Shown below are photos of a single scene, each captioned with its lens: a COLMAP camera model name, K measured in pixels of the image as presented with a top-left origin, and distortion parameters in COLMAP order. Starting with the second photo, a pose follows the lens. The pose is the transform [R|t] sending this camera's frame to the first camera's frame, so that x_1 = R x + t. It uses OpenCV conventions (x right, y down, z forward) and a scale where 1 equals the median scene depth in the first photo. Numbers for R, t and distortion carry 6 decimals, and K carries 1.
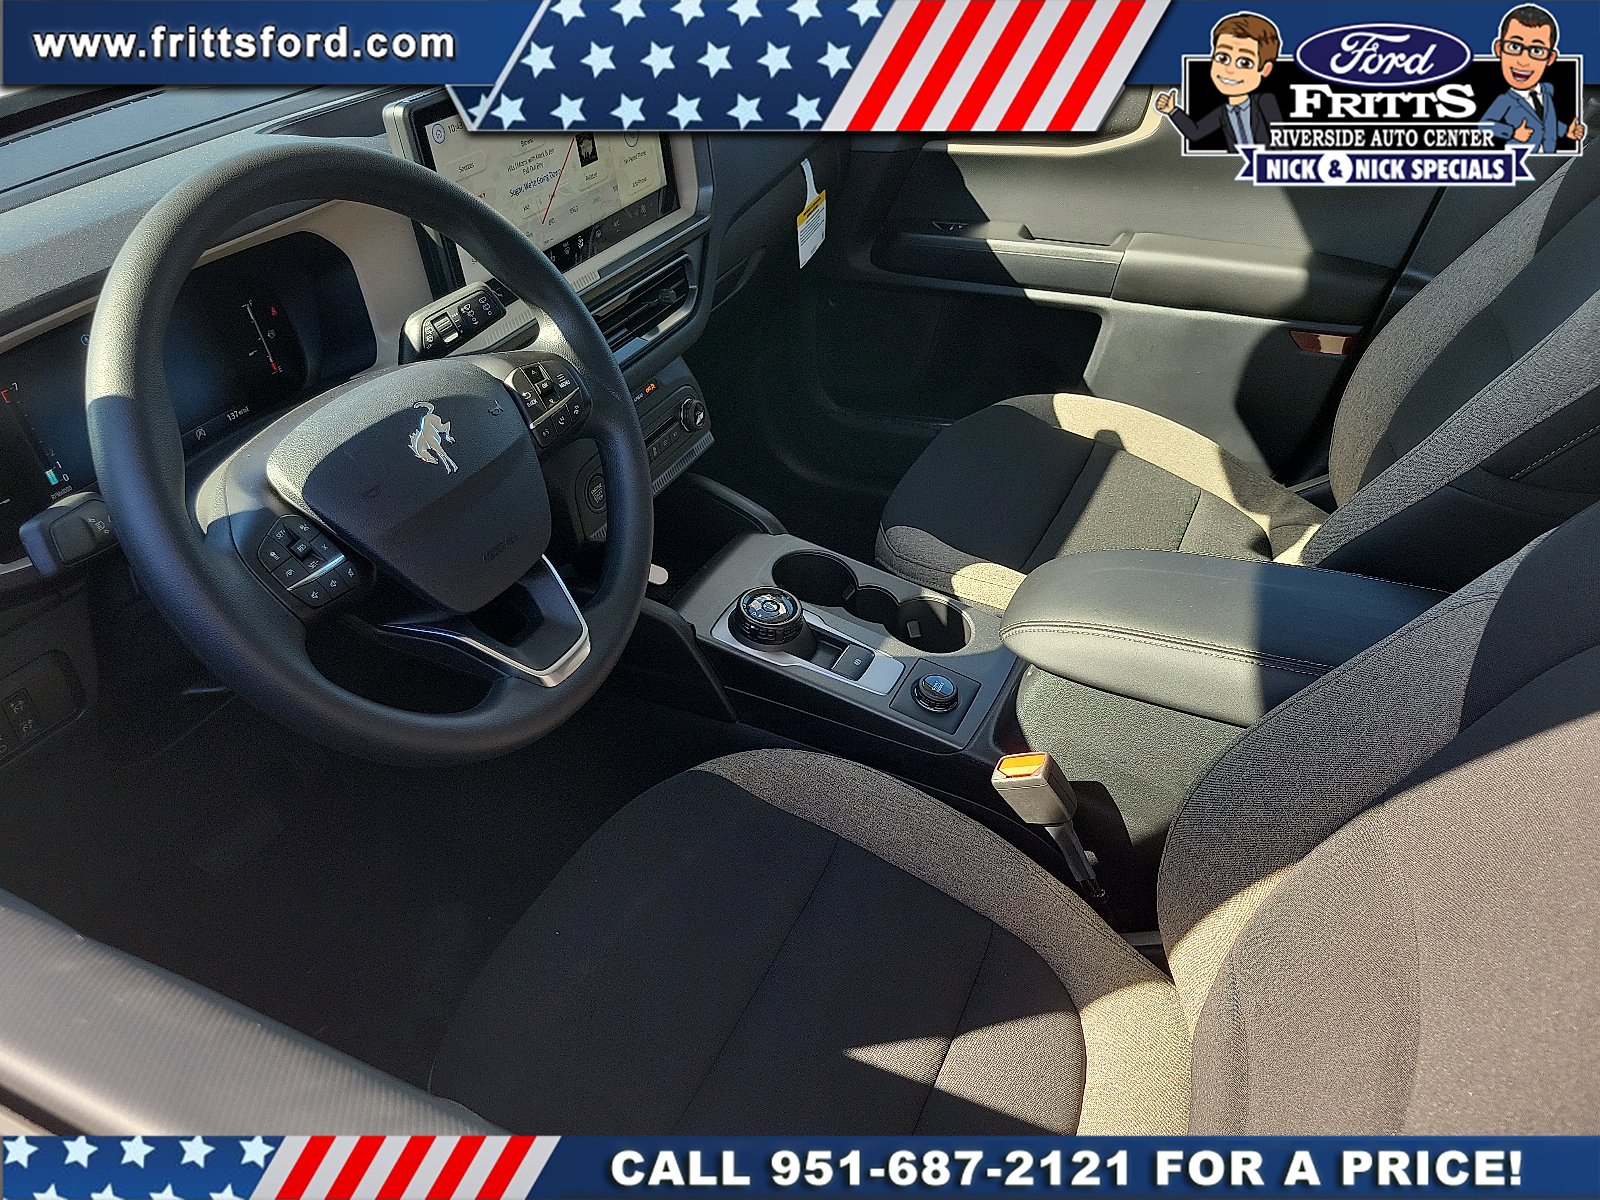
lens RADIAL K [[1205.0, 0, 802.8], [0, 1205.0, 602.6], [0, 0, 1]] dist [0.000554, 0.005605]
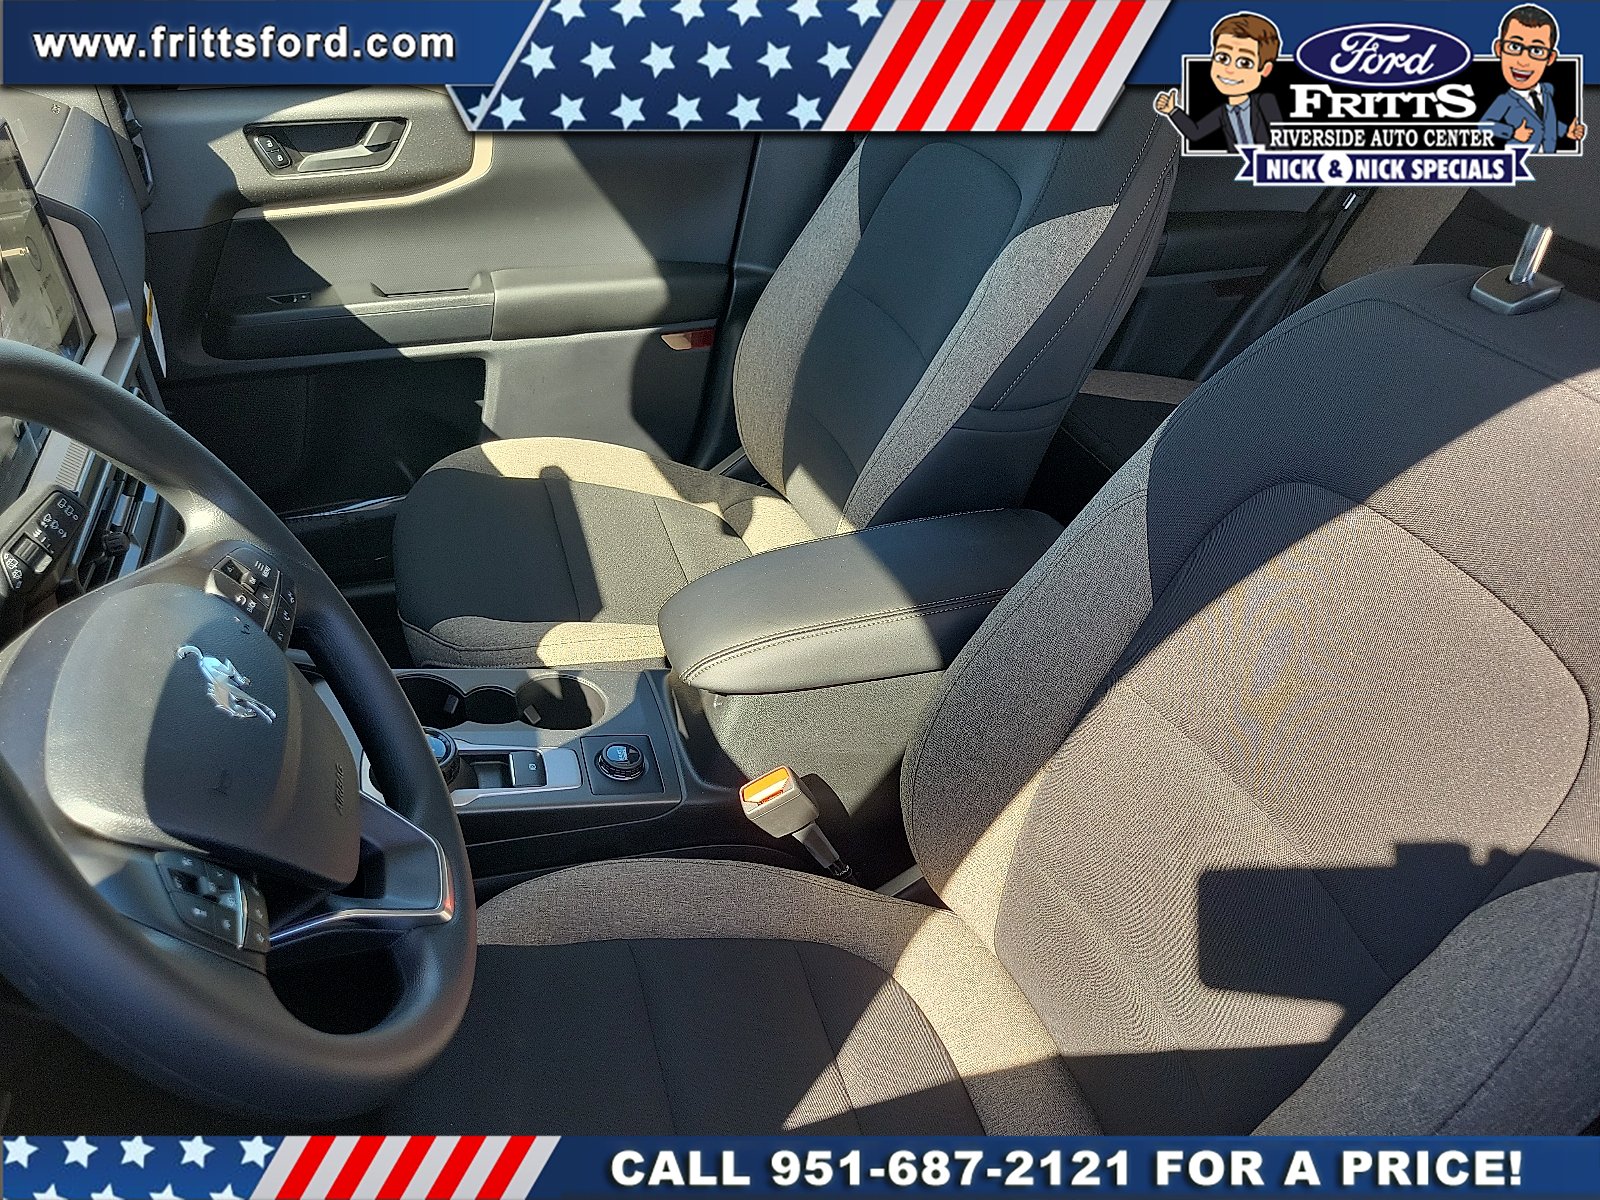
lens RADIAL K [[1205.0, 0, 797.4], [0, 1205.0, 602.9], [0, 0, 1]] dist [0.000554, 0.005605]
pose [[0.743456, -0.327608, 0.583049, -0.223763], [0.335783, 0.936805, 0.098217, -0.067583], [-0.578380, 0.122757, 0.806478, 0.087815]]
